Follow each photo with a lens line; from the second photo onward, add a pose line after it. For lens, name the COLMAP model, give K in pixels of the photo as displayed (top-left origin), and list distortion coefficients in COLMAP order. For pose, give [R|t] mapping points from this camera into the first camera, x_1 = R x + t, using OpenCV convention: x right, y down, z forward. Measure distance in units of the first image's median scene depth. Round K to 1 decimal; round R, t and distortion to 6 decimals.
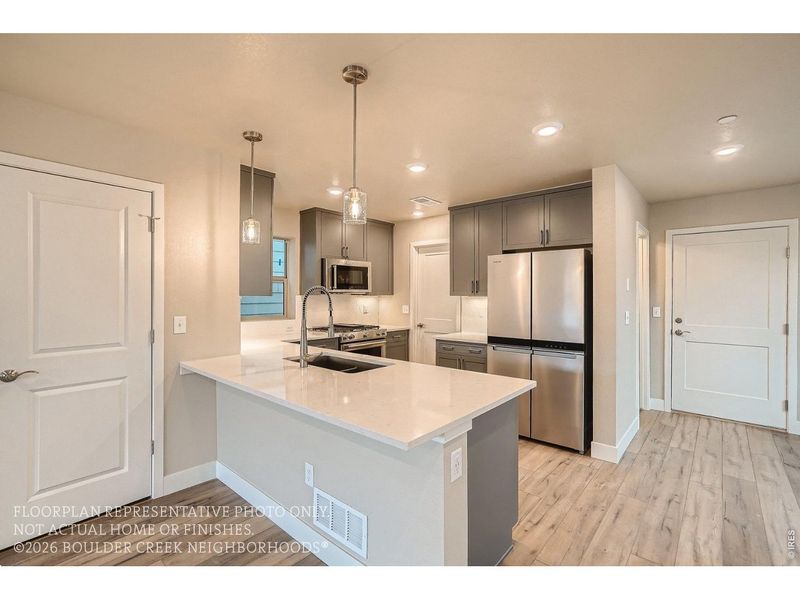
lens RADIAL K [[371.9, 0, 400.4], [0, 371.9, 294.1], [0, 0, 1]] dist [-0.017101, 0.013814]
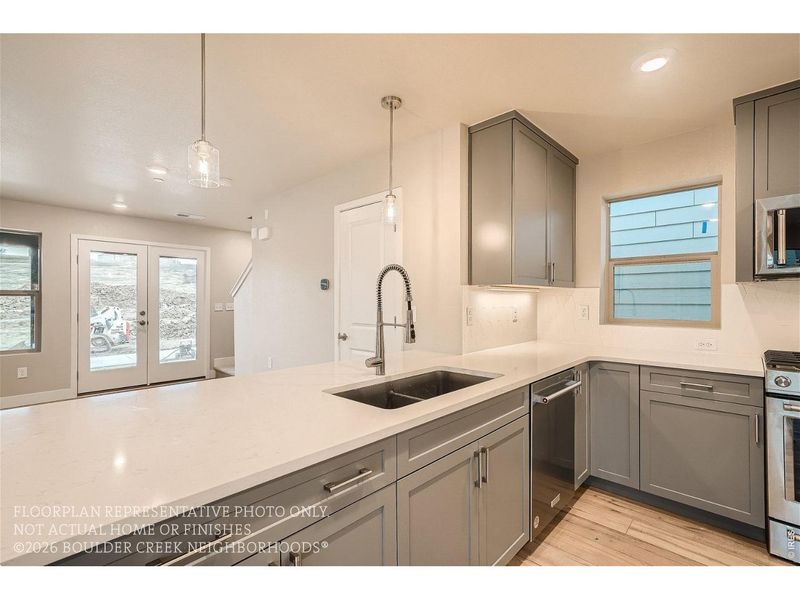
lens RADIAL K [[371.9, 0, 403.6], [0, 371.9, 298.8], [0, 0, 1]] dist [-0.017101, 0.013814]
pose [[-0.036152, -0.004170, -0.999338, 0.291777], [0.002605, 0.999988, -0.004267, 0.027755], [0.999343, -0.002757, -0.036141, 0.636818]]
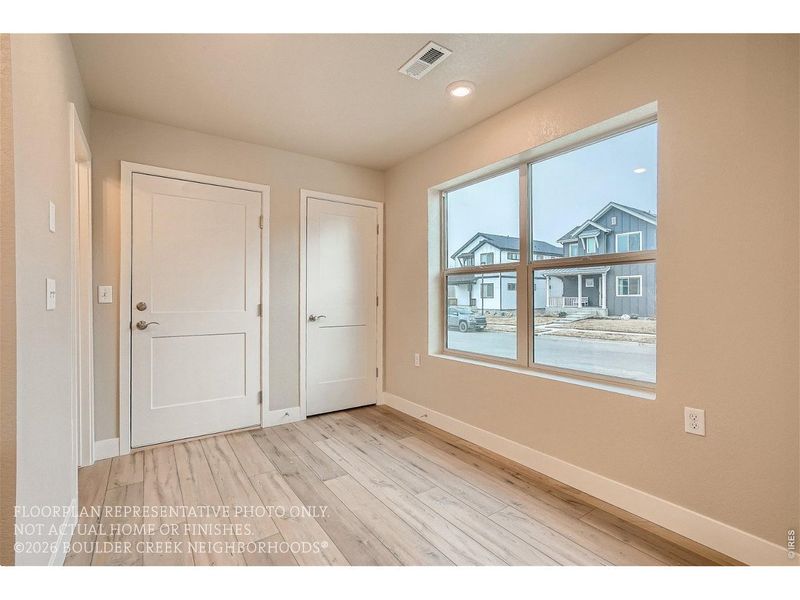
lens RADIAL K [[371.9, 0, 402.4], [0, 371.9, 296.6], [0, 0, 1]] dist [-0.017101, 0.013814]
pose [[0.245081, -0.002678, 0.969499, 0.244394], [0.003428, 0.999992, 0.001896, 0.055713], [-0.969497, 0.002858, 0.245088, 0.411143]]
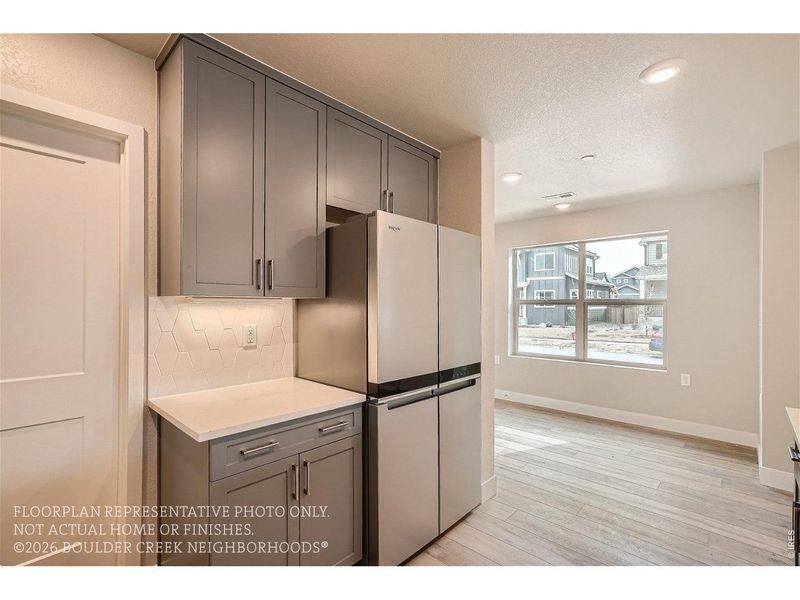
lens RADIAL K [[371.9, 0, 401.8], [0, 371.9, 306.2], [0, 0, 1]] dist [-0.017101, 0.013814]
pose [[0.035076, -0.005005, 0.999372, -0.204910], [-0.002504, 0.999984, 0.005096, 0.013114], [-0.999382, -0.002682, 0.035063, 0.861426]]
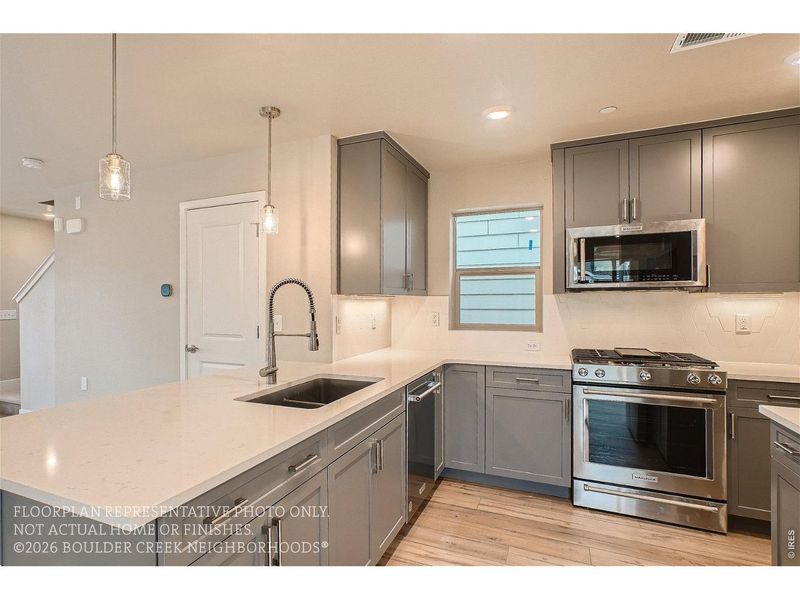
lens RADIAL K [[449.0, 0, 334.5], [0, 449.0, 300.7], [0, 0, 1]] dist [-0.024320, 0.011117]
pose [[0.248384, -0.002976, -0.968657, 0.403658], [0.003706, 0.999991, -0.002122, 0.015082], [0.968654, -0.003063, 0.248393, 0.530561]]
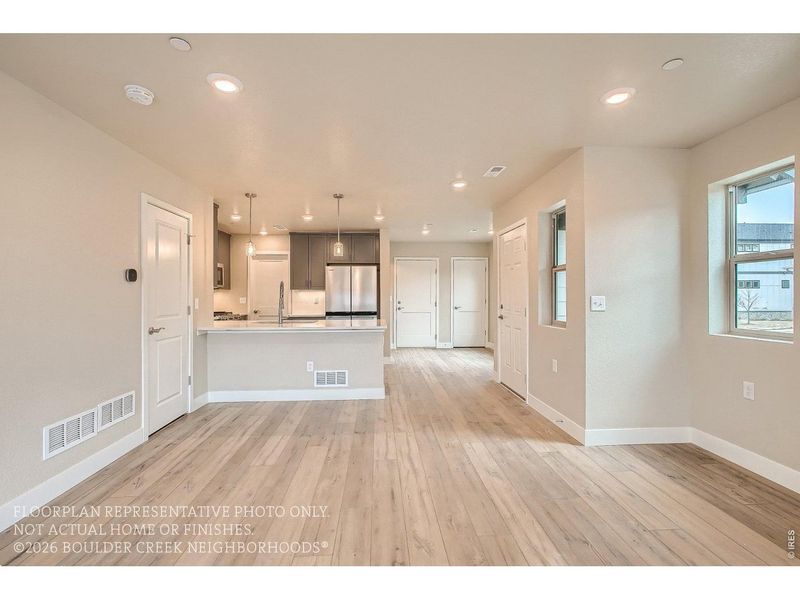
lens RADIAL K [[371.9, 0, 403.1], [0, 371.9, 294.5], [0, 0, 1]] dist [-0.017101, 0.013814]
pose [[0.706822, -0.002006, 0.707388, -0.680671], [0.004480, 0.999989, -0.001641, 0.031847], [-0.707377, 0.004329, 0.706823, -0.456106]]
